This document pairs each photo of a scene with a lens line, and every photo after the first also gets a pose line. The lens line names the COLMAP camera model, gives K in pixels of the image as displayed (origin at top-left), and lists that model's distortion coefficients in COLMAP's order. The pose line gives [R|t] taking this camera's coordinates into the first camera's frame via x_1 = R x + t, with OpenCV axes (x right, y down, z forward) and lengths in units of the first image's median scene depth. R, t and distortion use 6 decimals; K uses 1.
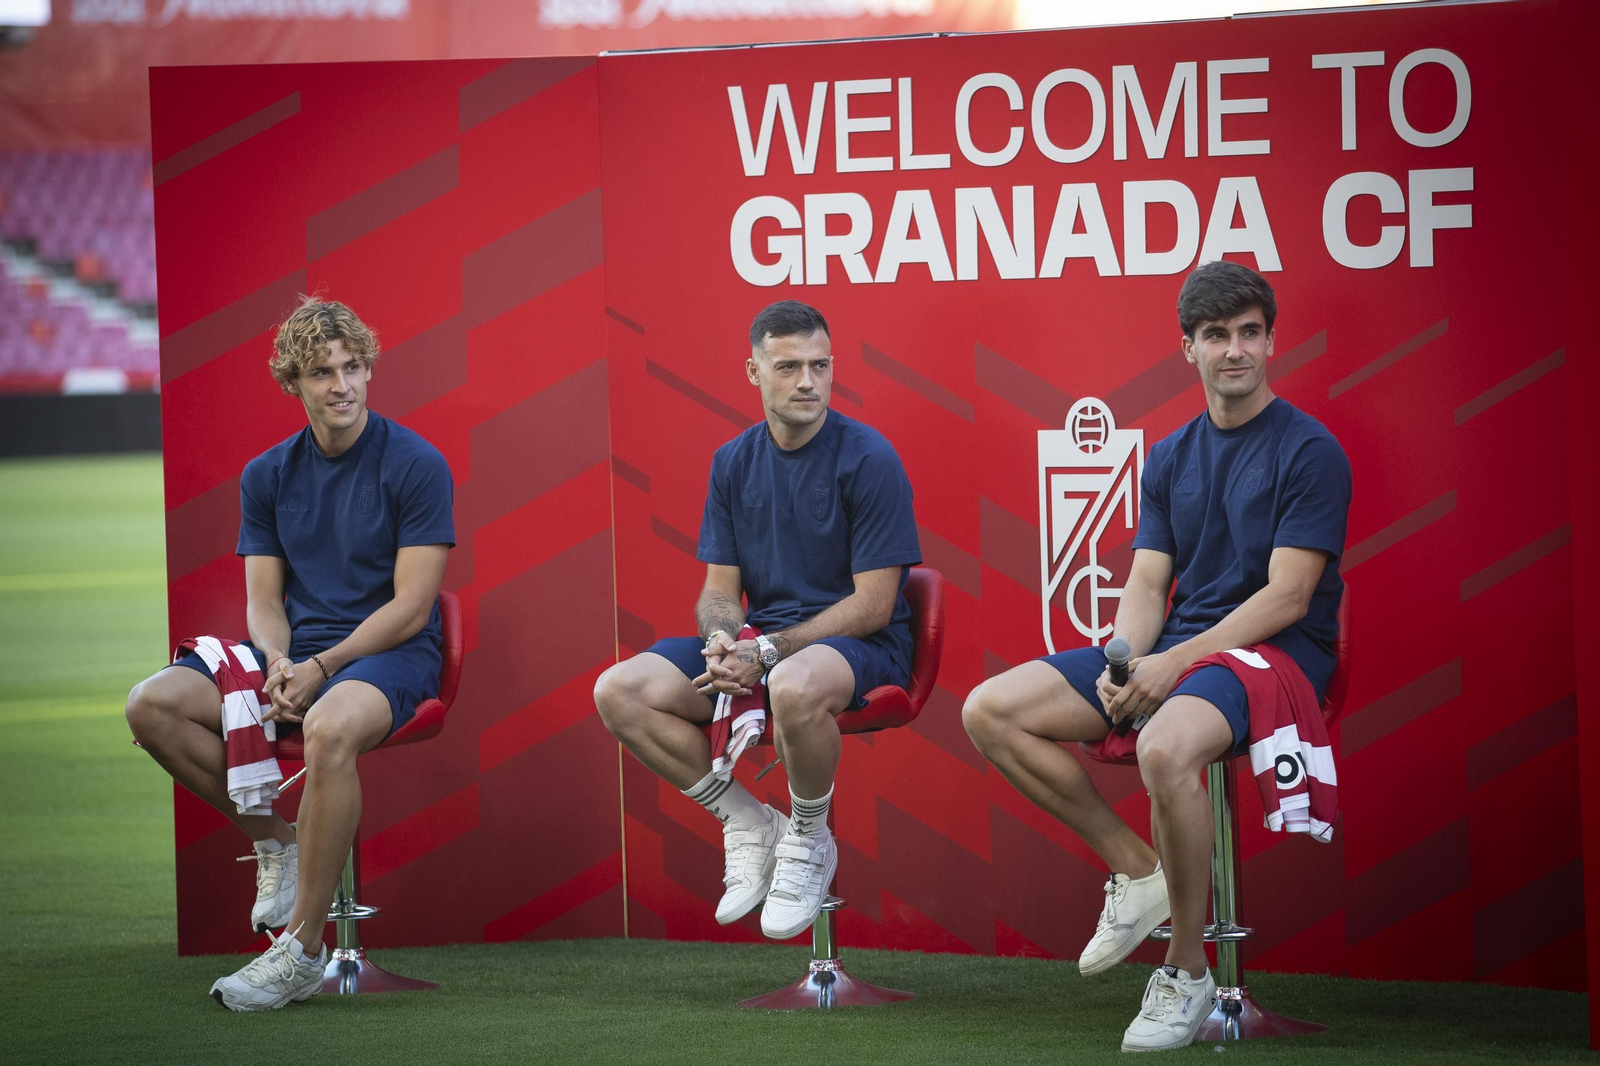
lens RADIAL K [[5857.6, 0, 805.4], [0, 5857.6, 535.9], [0, 0, 1]] dist [1.036114, 0.000000]
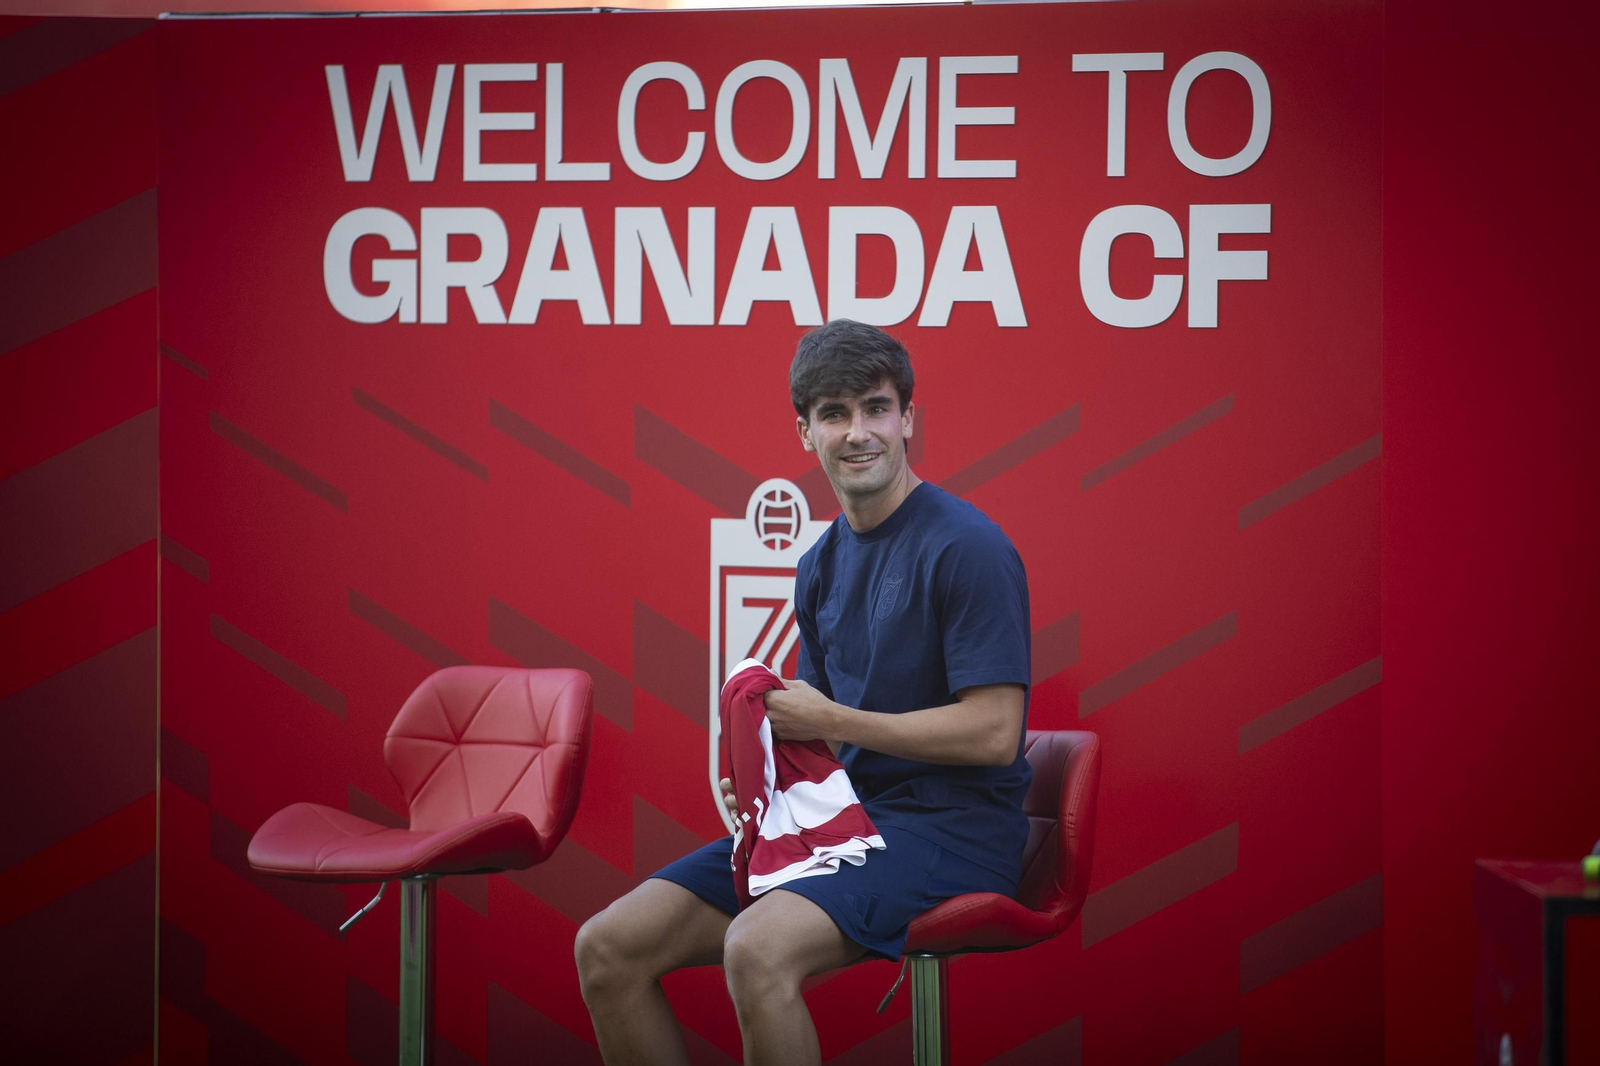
lens RADIAL K [[6003.9, 0, 810.3], [0, 6003.9, 528.6], [0, 0, 1]] dist [0.234144, 0.000000]
pose [[0.997399, 0.027894, 0.066464, -0.000537], [-0.026920, 0.999517, -0.015502, -0.004761], [-0.066865, 0.013672, 0.997668, 0.203495]]
